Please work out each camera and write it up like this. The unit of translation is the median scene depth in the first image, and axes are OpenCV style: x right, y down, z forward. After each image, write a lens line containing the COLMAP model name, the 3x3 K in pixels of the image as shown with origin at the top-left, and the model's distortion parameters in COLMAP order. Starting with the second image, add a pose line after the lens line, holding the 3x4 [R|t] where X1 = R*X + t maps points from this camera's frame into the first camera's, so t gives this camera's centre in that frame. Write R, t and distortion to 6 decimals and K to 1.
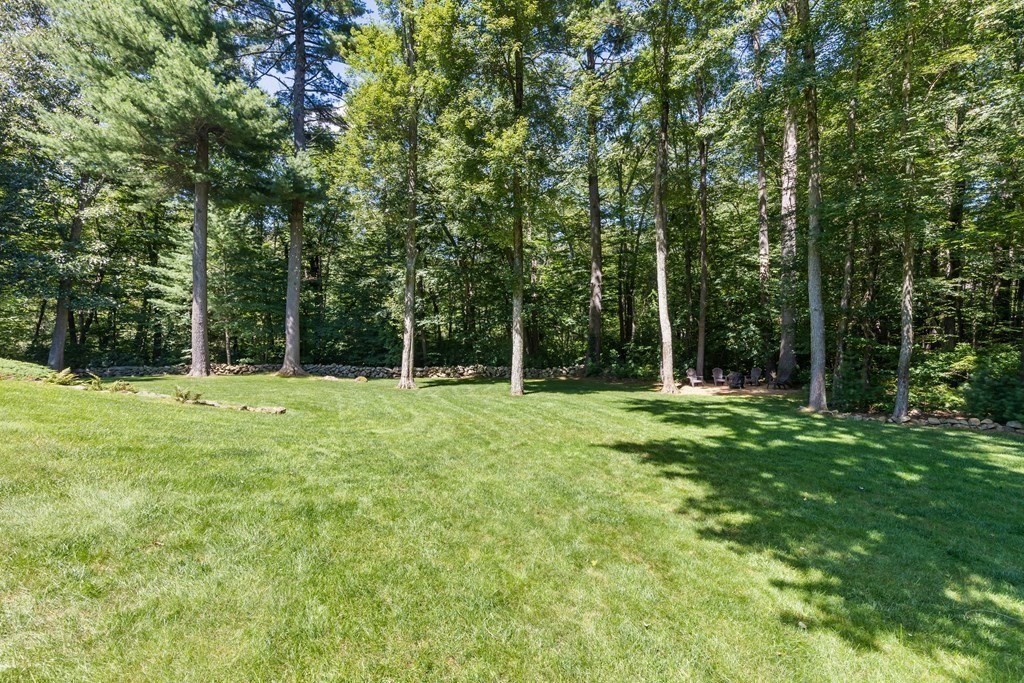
lens RADIAL K [[445.2, 0, 512.0], [0, 445.2, 341.5], [0, 0, 1]] dist [0.001957, 0.000228]
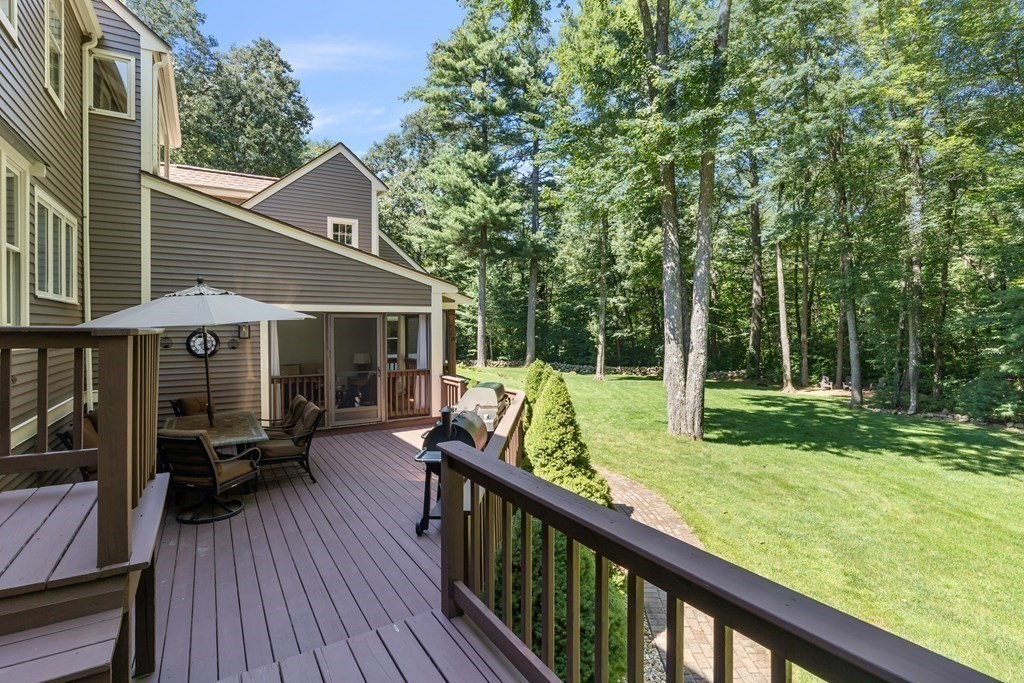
lens RADIAL K [[504.6, 0, 512.0], [0, 504.6, 341.5], [0, 0, 1]] dist [-0.000699, -0.000055]
pose [[0.896349, 0.014205, -0.443121, 0.270652], [-0.009702, 0.999876, 0.012427, -0.048427], [0.443243, -0.006840, 0.896376, -0.724435]]
